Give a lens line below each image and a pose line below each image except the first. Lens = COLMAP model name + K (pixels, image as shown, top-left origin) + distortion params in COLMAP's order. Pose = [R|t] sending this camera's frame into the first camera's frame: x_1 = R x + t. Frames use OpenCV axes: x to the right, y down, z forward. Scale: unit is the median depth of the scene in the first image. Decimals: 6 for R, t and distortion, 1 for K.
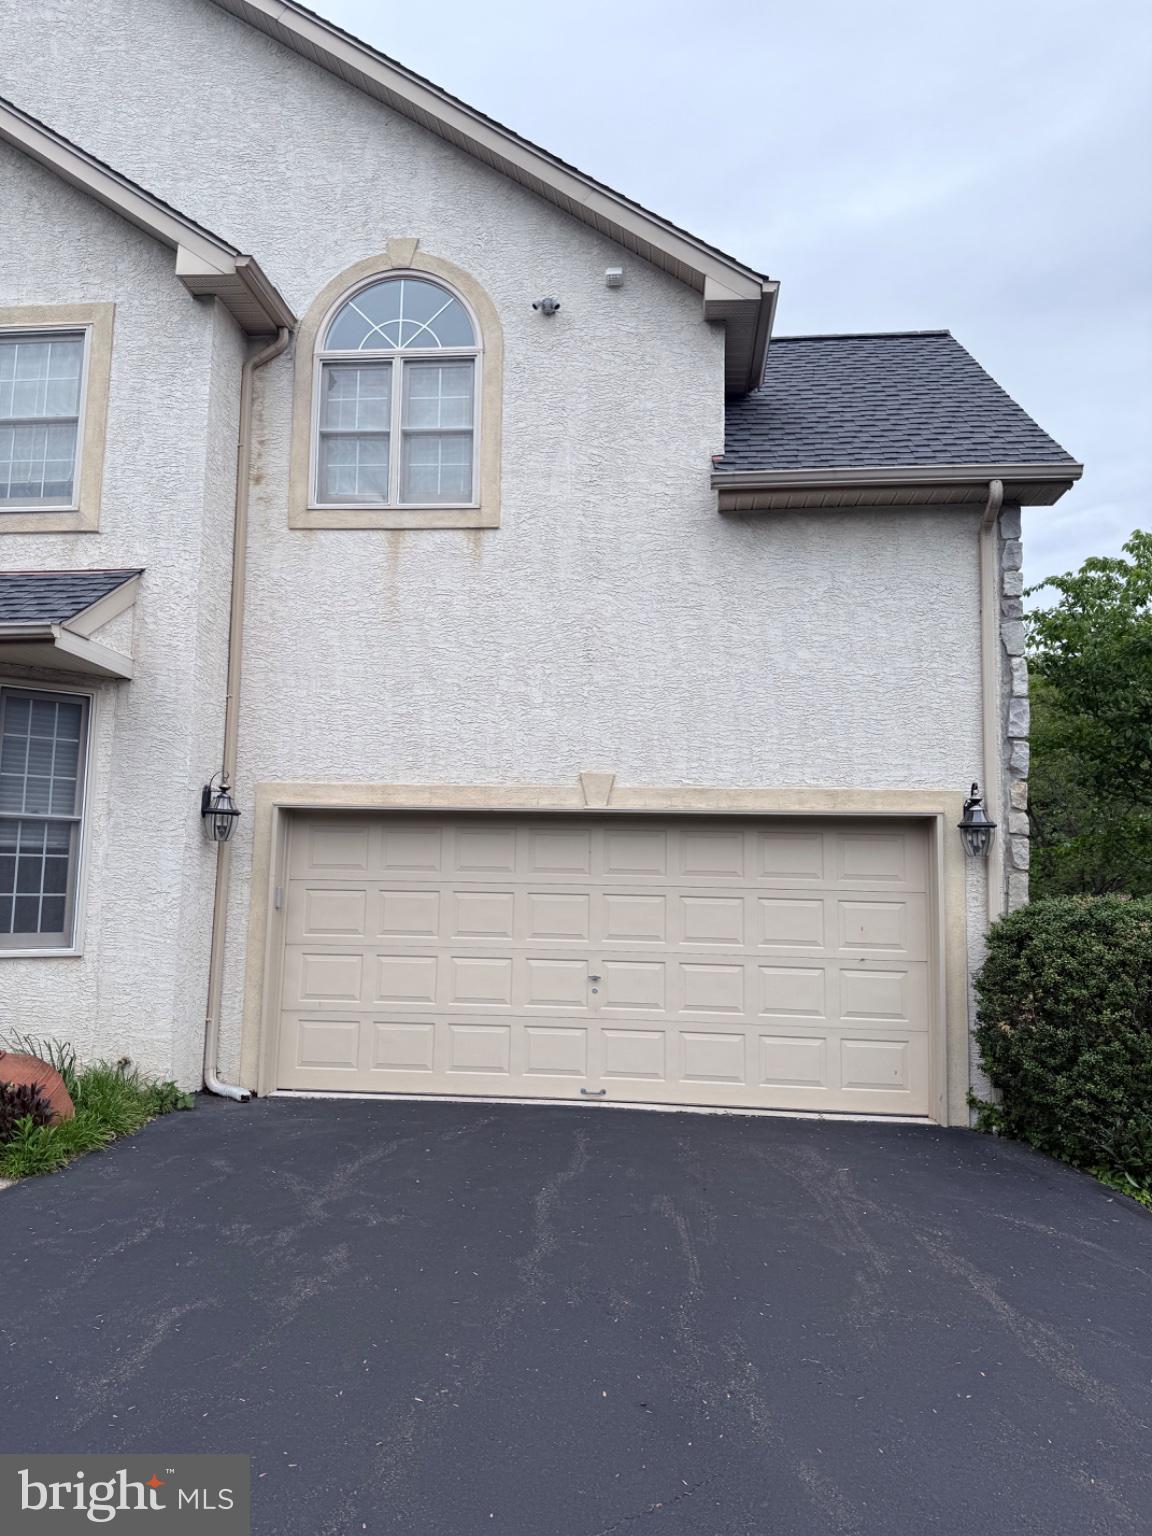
lens RADIAL K [[1078.7, 0, 569.5], [0, 1078.7, 759.7], [0, 0, 1]] dist [0.048362, -0.070532]
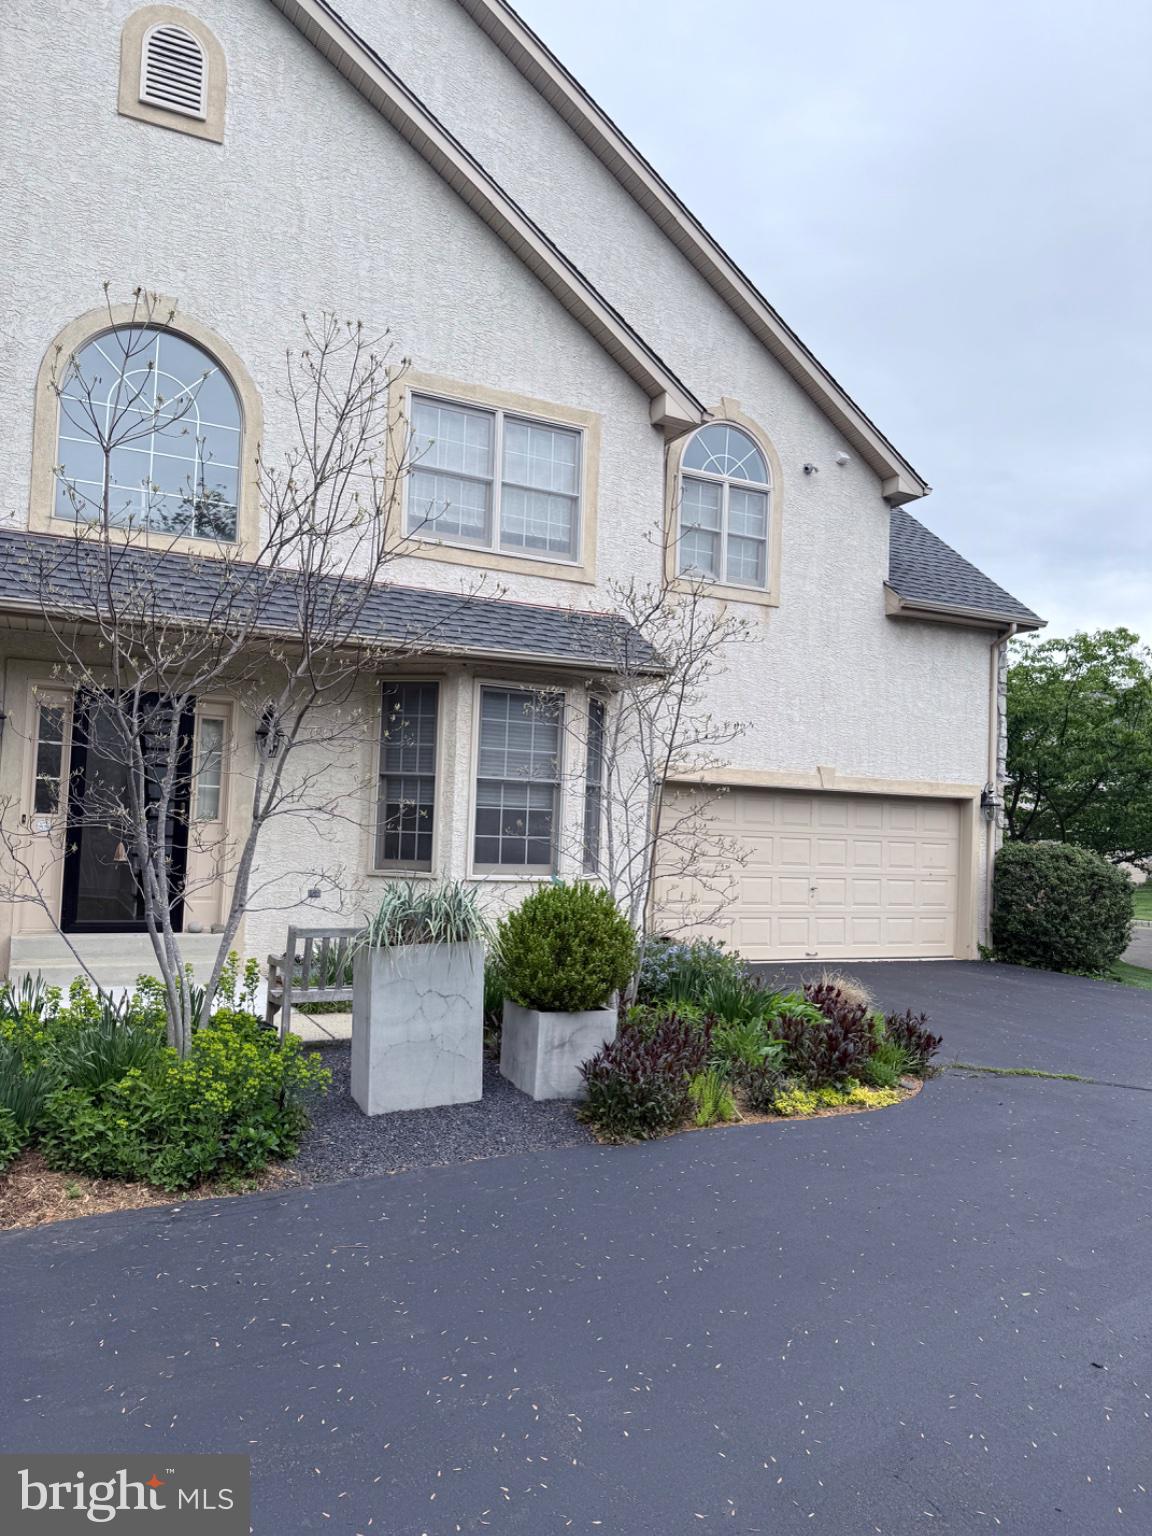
lens RADIAL K [[1078.7, 0, 565.7], [0, 1078.7, 775.5], [0, 0, 1]] dist [0.048362, -0.070532]
pose [[0.841834, 0.034915, 0.538606, -1.204514], [-0.080897, 0.994795, 0.061953, -0.044840], [-0.533640, -0.095726, 0.840277, -0.184716]]
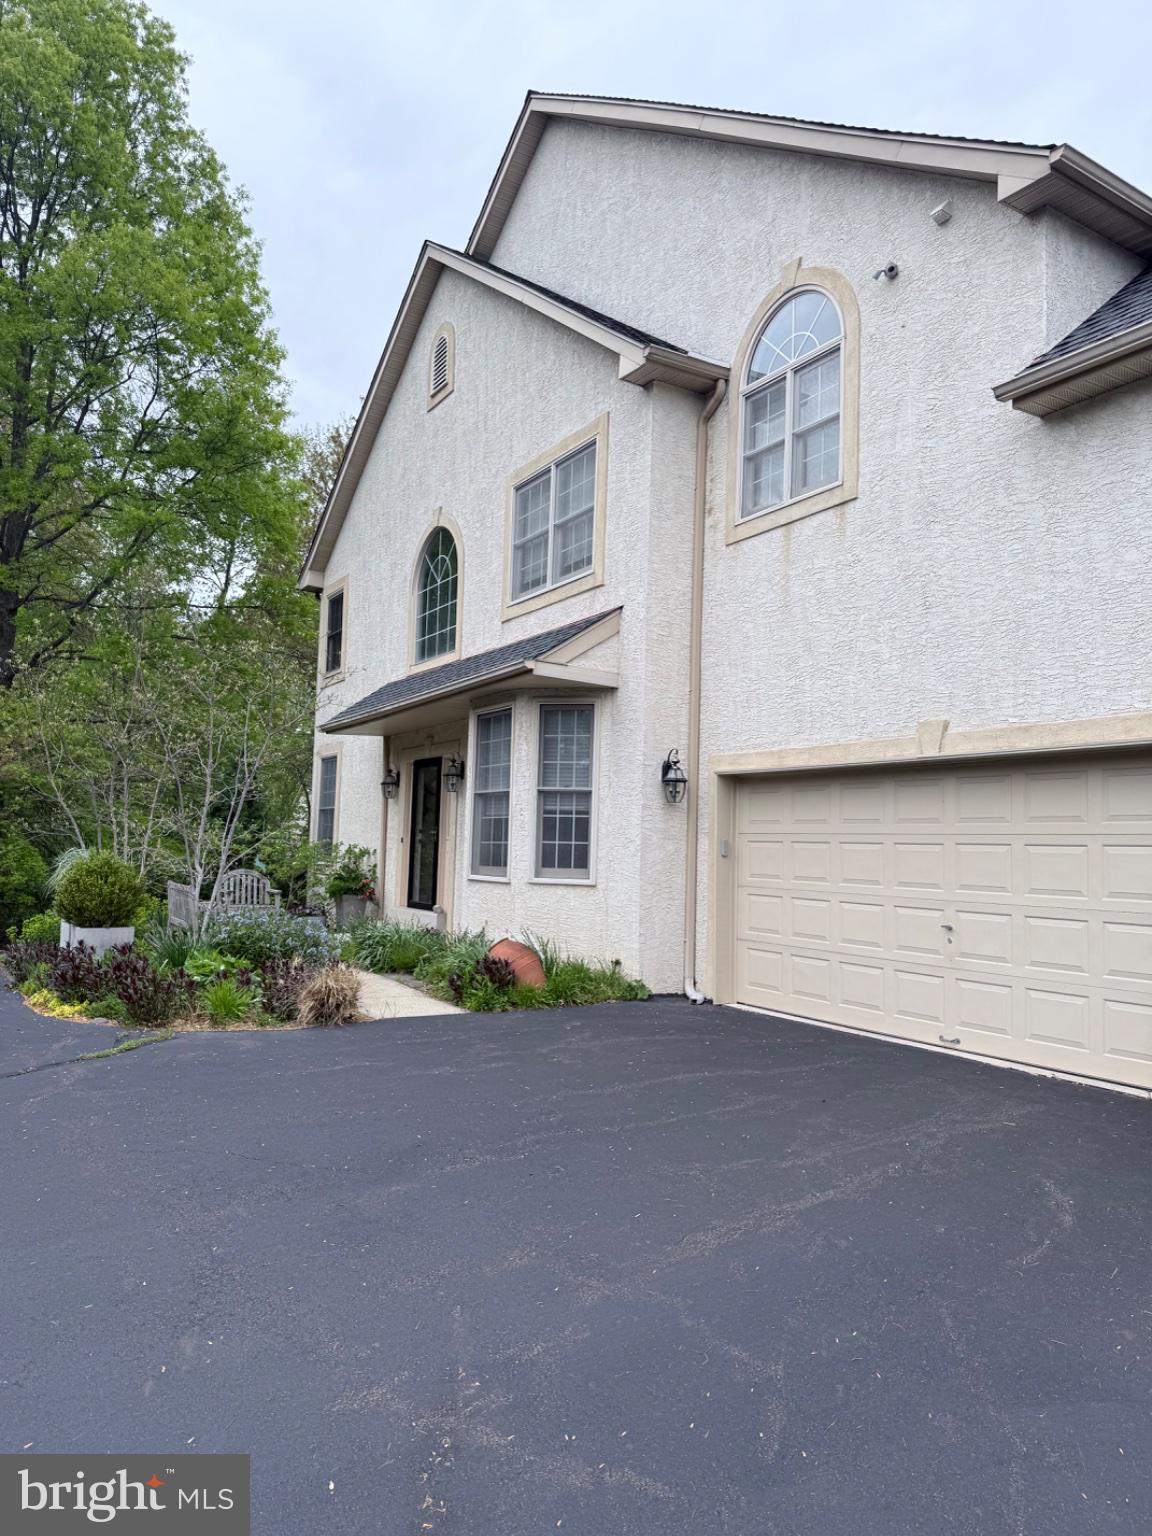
lens RADIAL K [[1078.7, 0, 567.4], [0, 1078.7, 774.1], [0, 0, 1]] dist [0.048362, -0.070532]
pose [[0.596909, -0.061274, -0.799966, 0.617220], [0.074678, 0.996994, -0.020643, 0.056877], [0.798826, -0.047417, 0.599690, 0.127121]]
